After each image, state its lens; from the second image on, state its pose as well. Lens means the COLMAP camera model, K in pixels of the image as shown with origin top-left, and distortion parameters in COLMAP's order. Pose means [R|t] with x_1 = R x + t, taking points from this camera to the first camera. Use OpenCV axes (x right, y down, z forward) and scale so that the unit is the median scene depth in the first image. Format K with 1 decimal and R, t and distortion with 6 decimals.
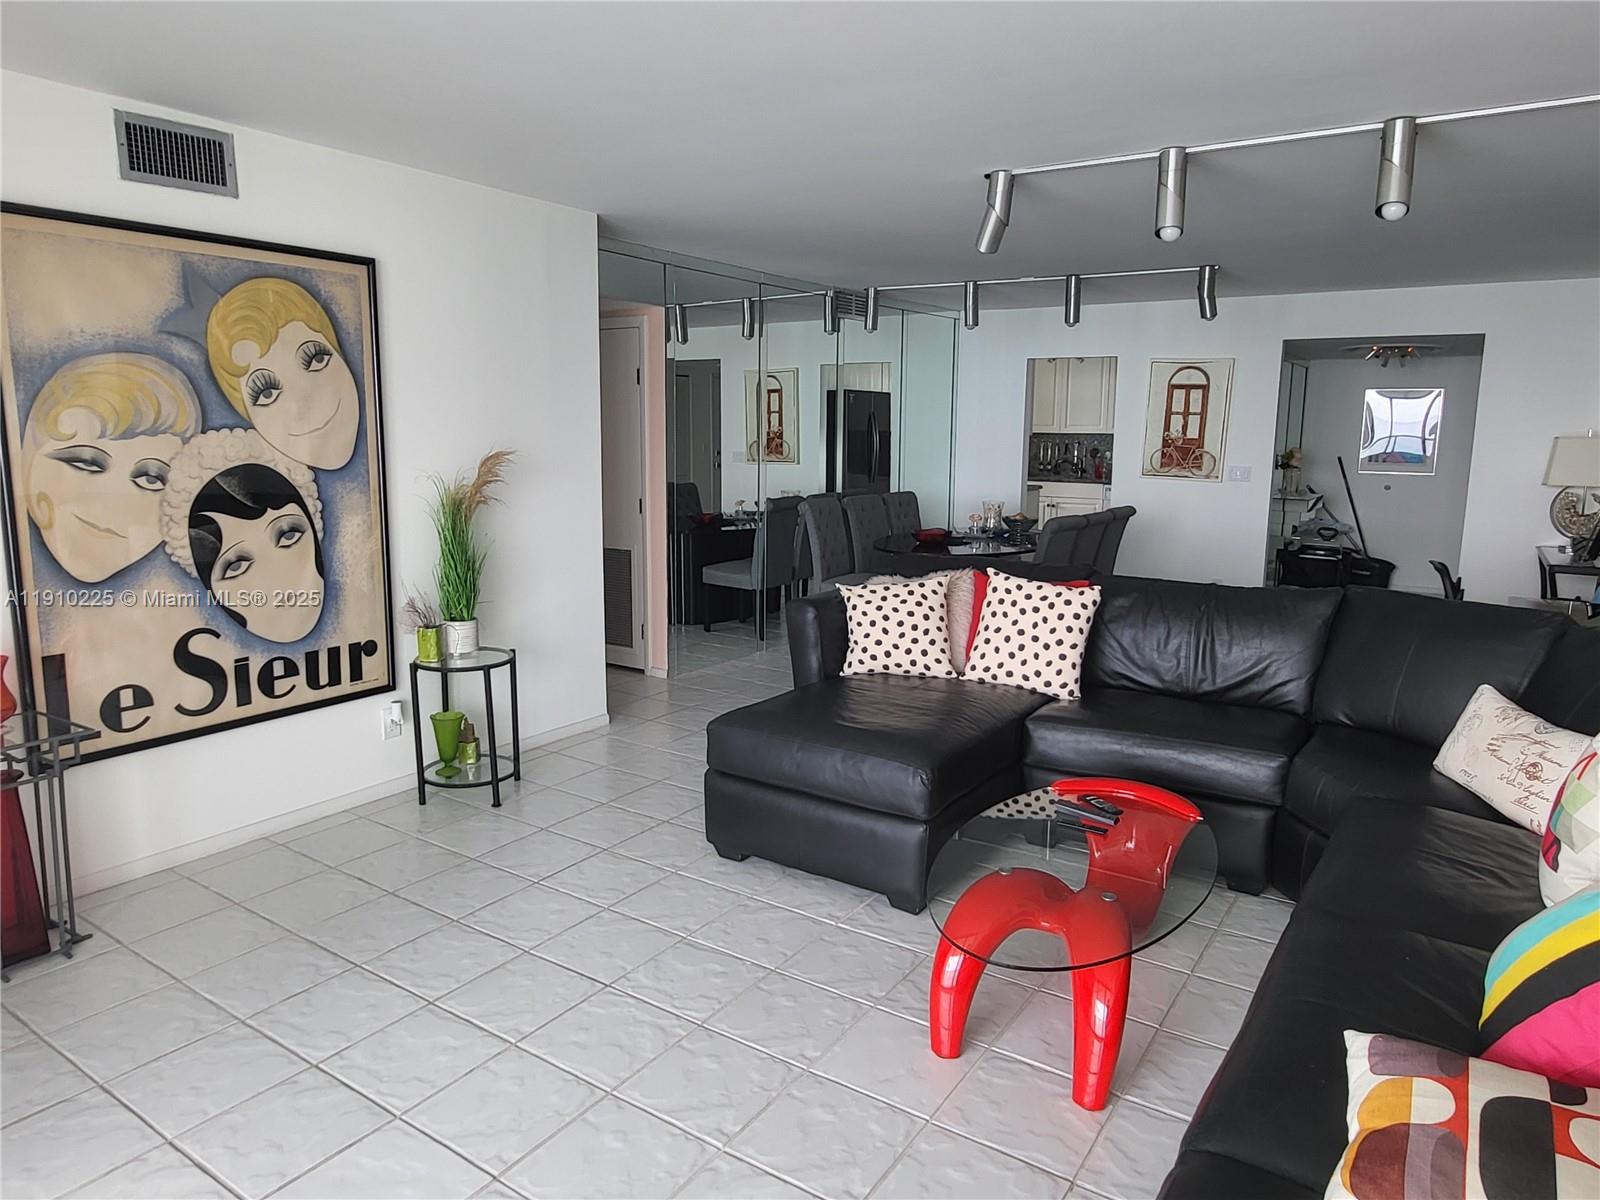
lens RADIAL K [[1018.5, 0, 788.1], [0, 1018.5, 593.7], [0, 0, 1]] dist [-0.025900, 0.001578]
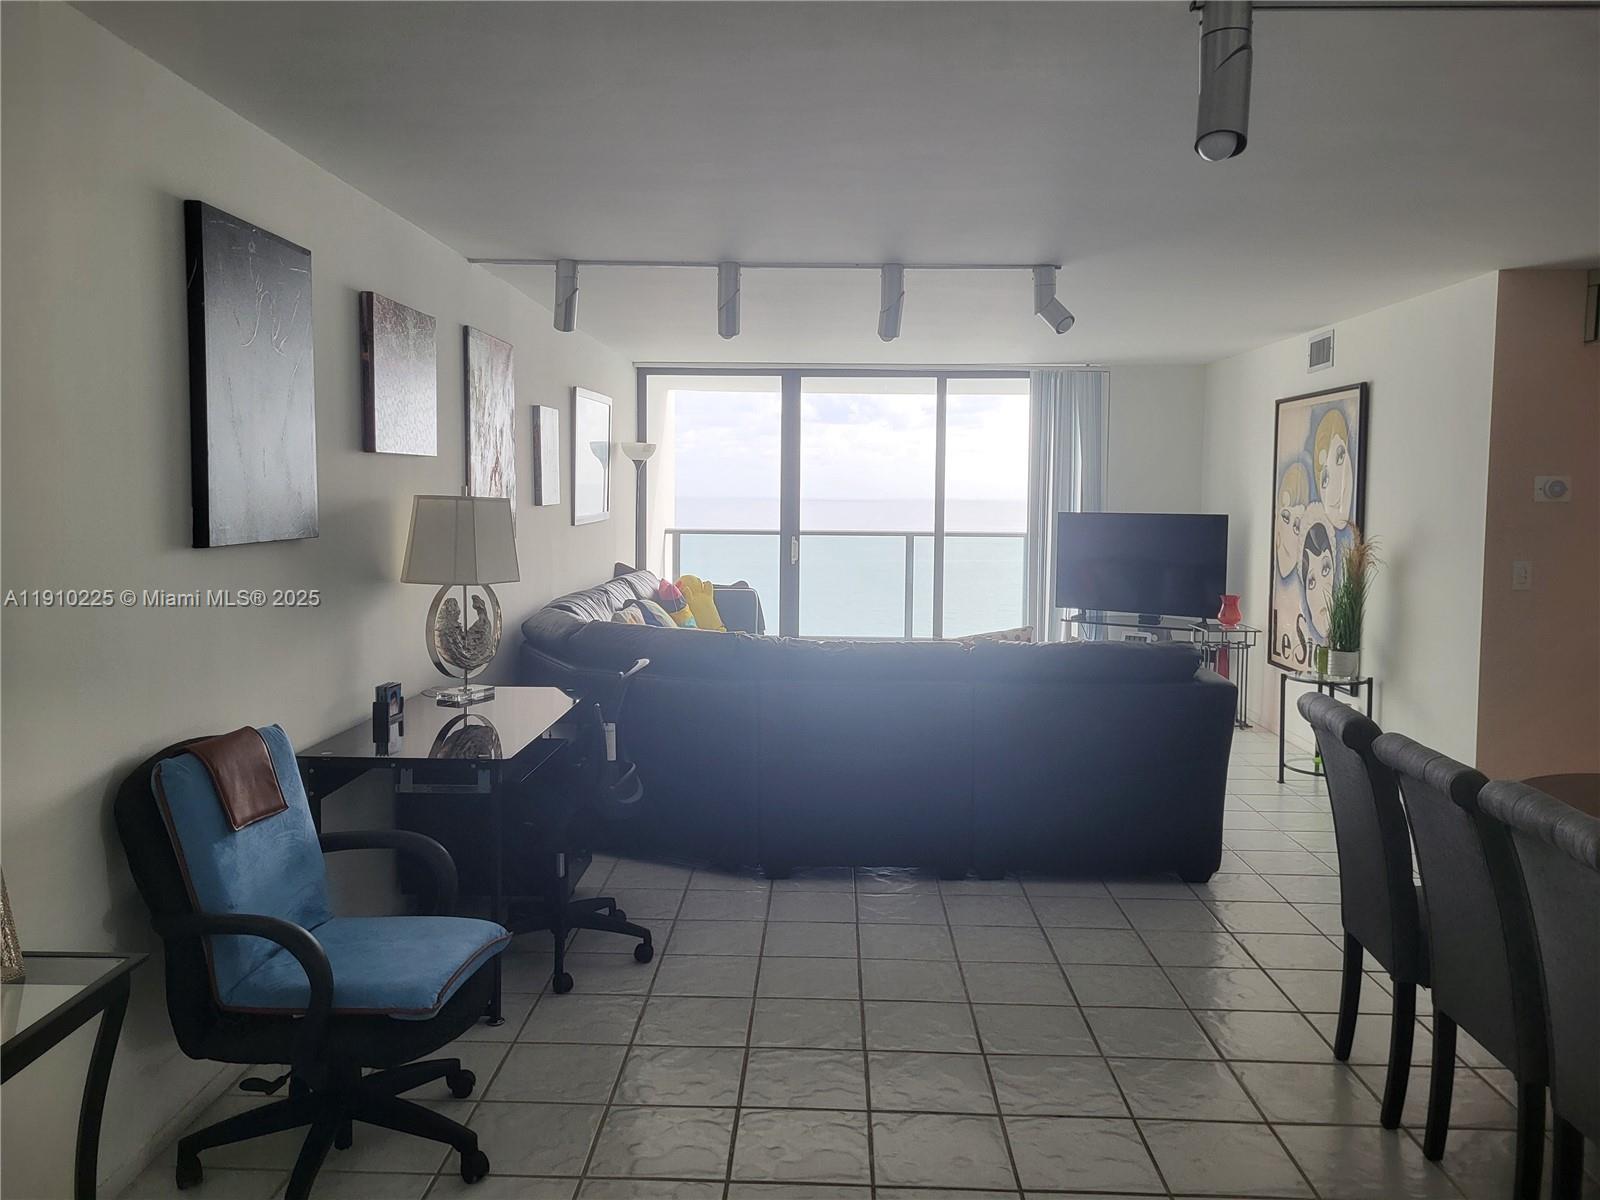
lens RADIAL K [[1217.7, 0, 792.5], [0, 1217.7, 579.0], [0, 0, 1]] dist [0.066431, -0.058610]
pose [[-0.838730, 0.023676, -0.544032, 1.148785], [-0.104655, 0.973422, 0.203710, -0.319733], [0.534395, 0.227793, -0.813960, 1.959569]]
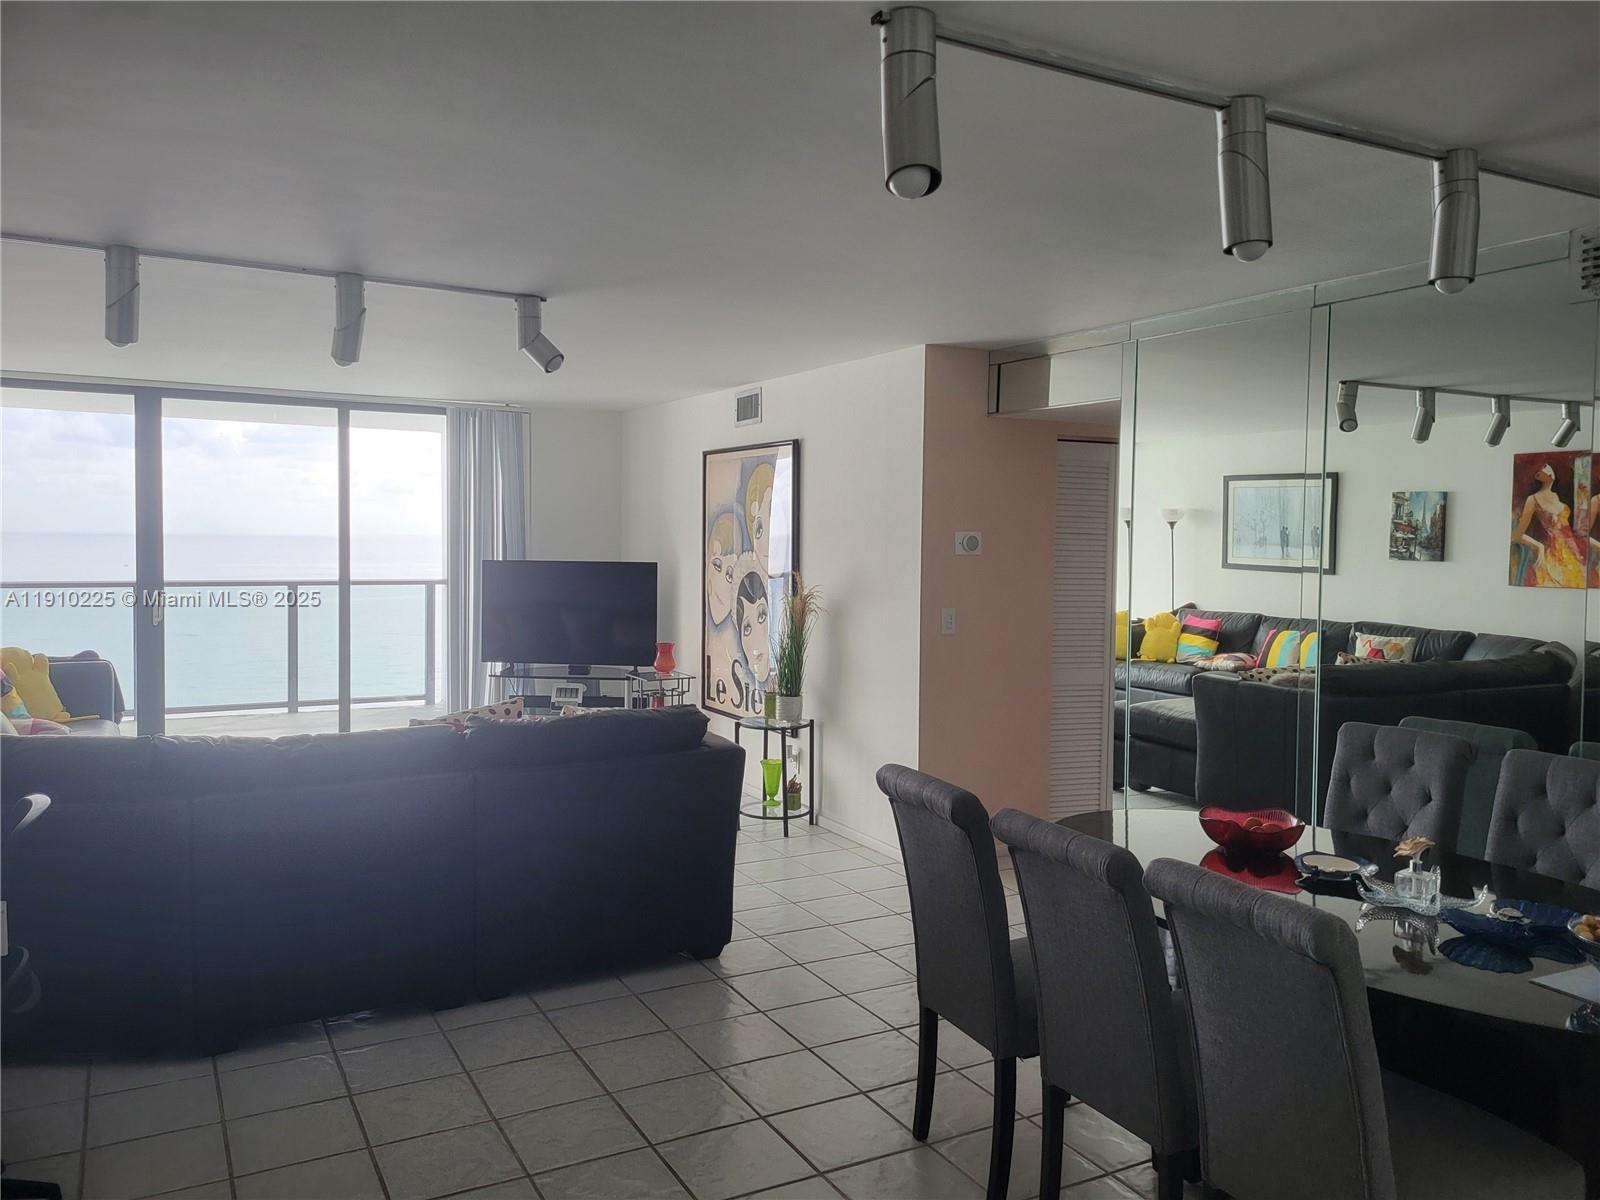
lens RADIAL K [[1217.7, 0, 792.5], [0, 1217.7, 579.0], [0, 0, 1]] dist [0.066431, -0.058610]
pose [[-0.453059, 0.018414, -0.891290, 1.142415], [-0.162110, 0.981416, 0.102680, -0.301968], [0.876617, 0.191007, -0.441655, 1.756380]]
